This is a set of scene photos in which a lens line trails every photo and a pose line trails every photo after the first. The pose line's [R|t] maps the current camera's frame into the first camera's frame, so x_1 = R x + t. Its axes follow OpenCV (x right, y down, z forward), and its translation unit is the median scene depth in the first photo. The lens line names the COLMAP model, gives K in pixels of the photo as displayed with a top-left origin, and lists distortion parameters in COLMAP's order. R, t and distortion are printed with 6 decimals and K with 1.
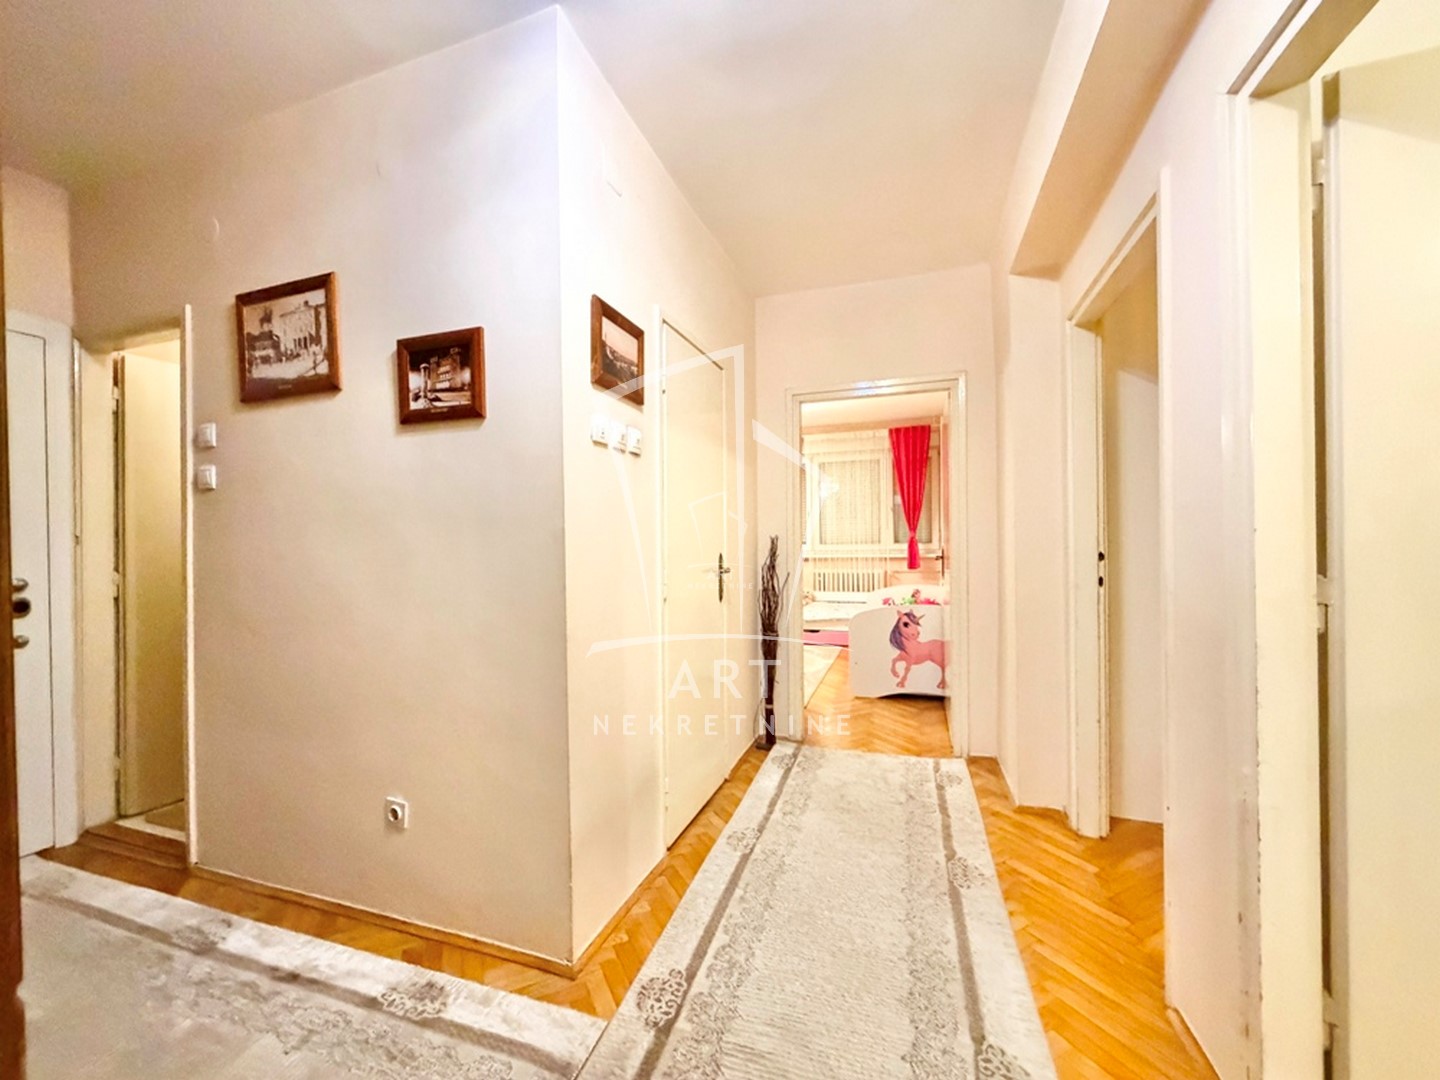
lens RADIAL K [[582.3, 0, 703.0], [0, 582.3, 537.0], [0, 0, 1]] dist [0.000608, 0.000040]
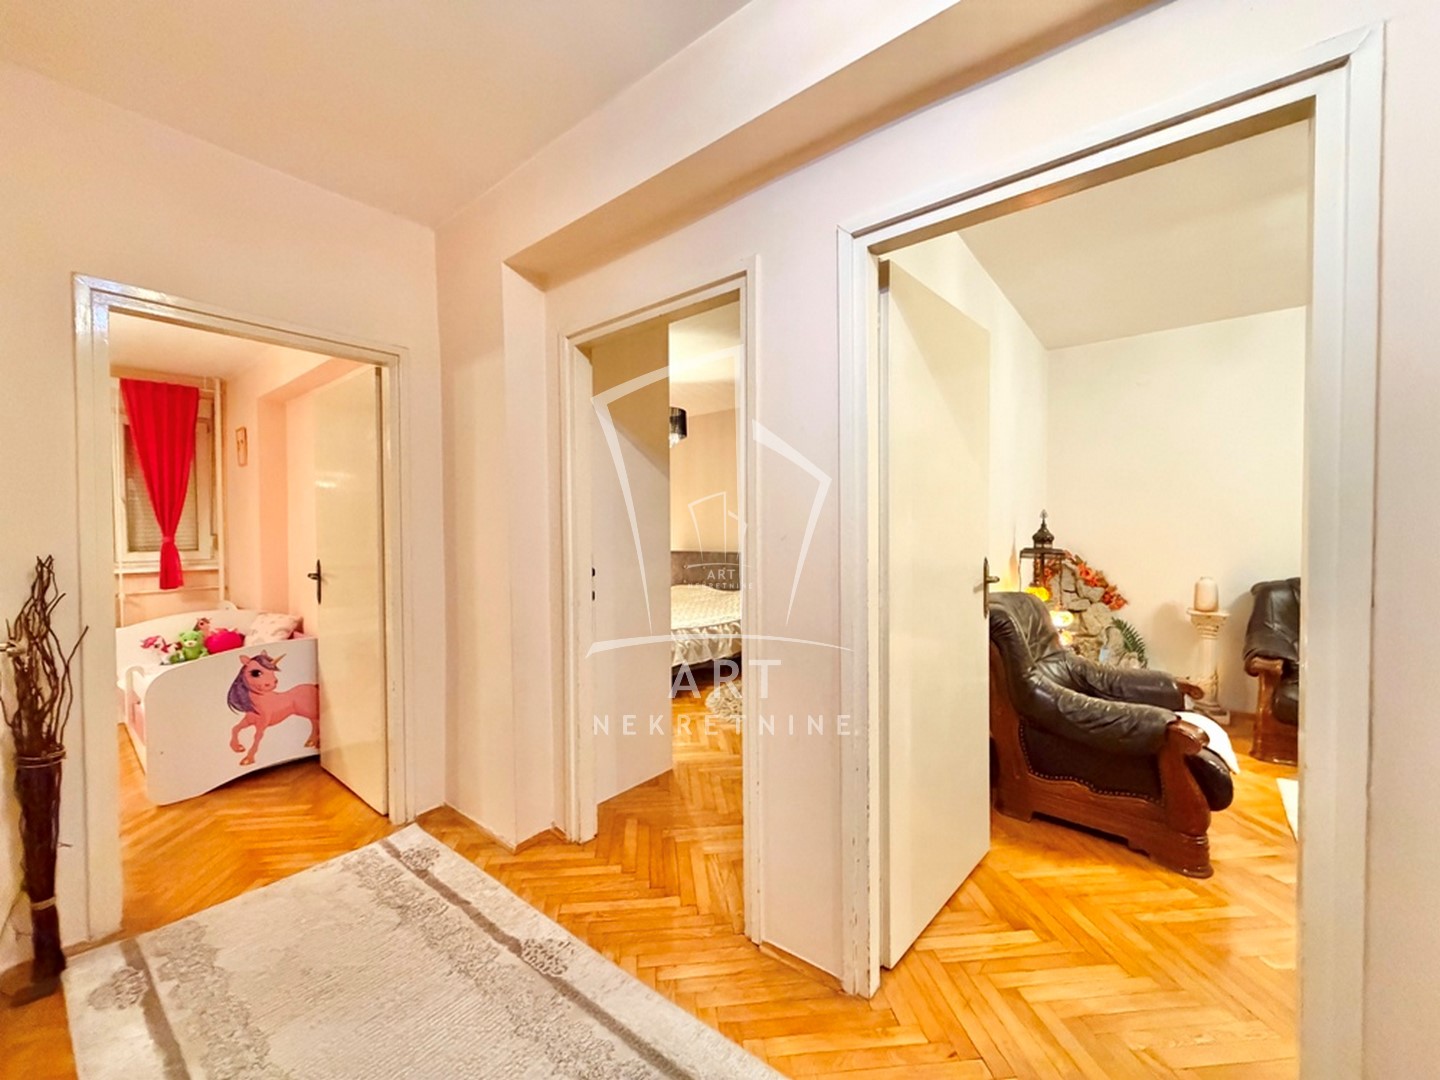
lens RADIAL K [[578.0, 0, 720.0], [0, 578.0, 540.0], [0, 0, 1]] dist [0.000259, -0.000205]
pose [[0.323405, -0.005080, 0.946247, -0.179274], [-0.004916, 0.999963, 0.007049, -0.025277], [-0.946248, -0.006932, 0.323368, 0.331017]]
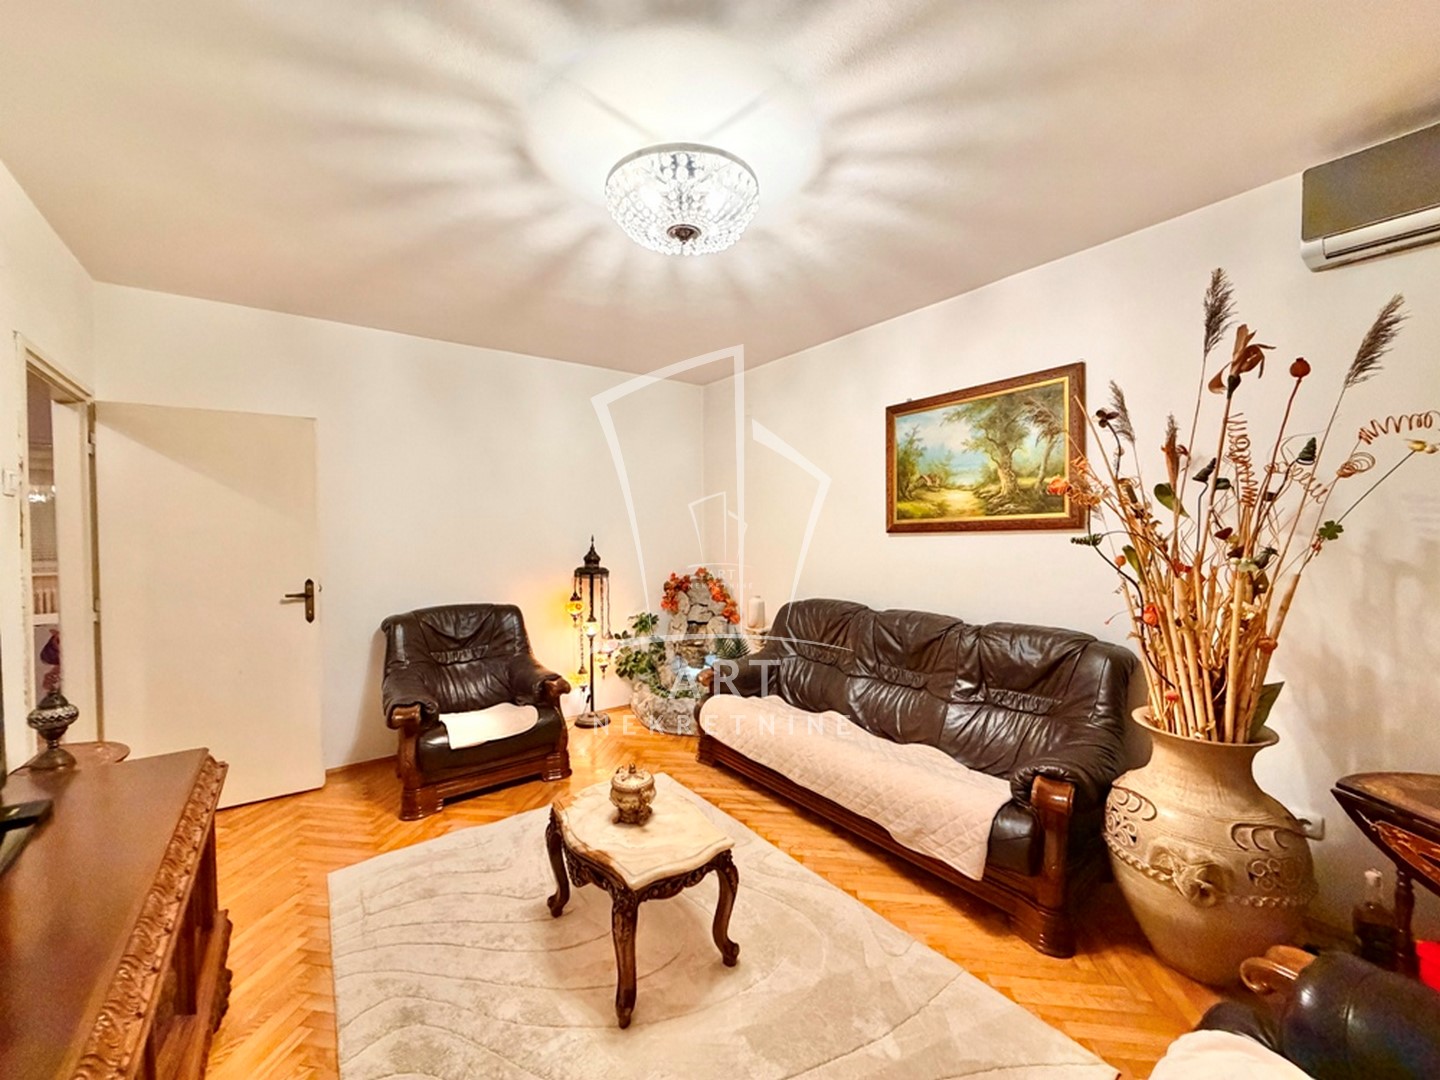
lens RADIAL K [[575.0, 0, 713.5], [0, 575.0, 545.3], [0, 0, 1]] dist [0.000165, -0.000018]
pose [[0.557498, -0.016106, 0.830022, 0.174867], [-0.001993, 0.999783, 0.020739, -0.086902], [-0.830176, -0.013216, 0.557345, -0.934438]]
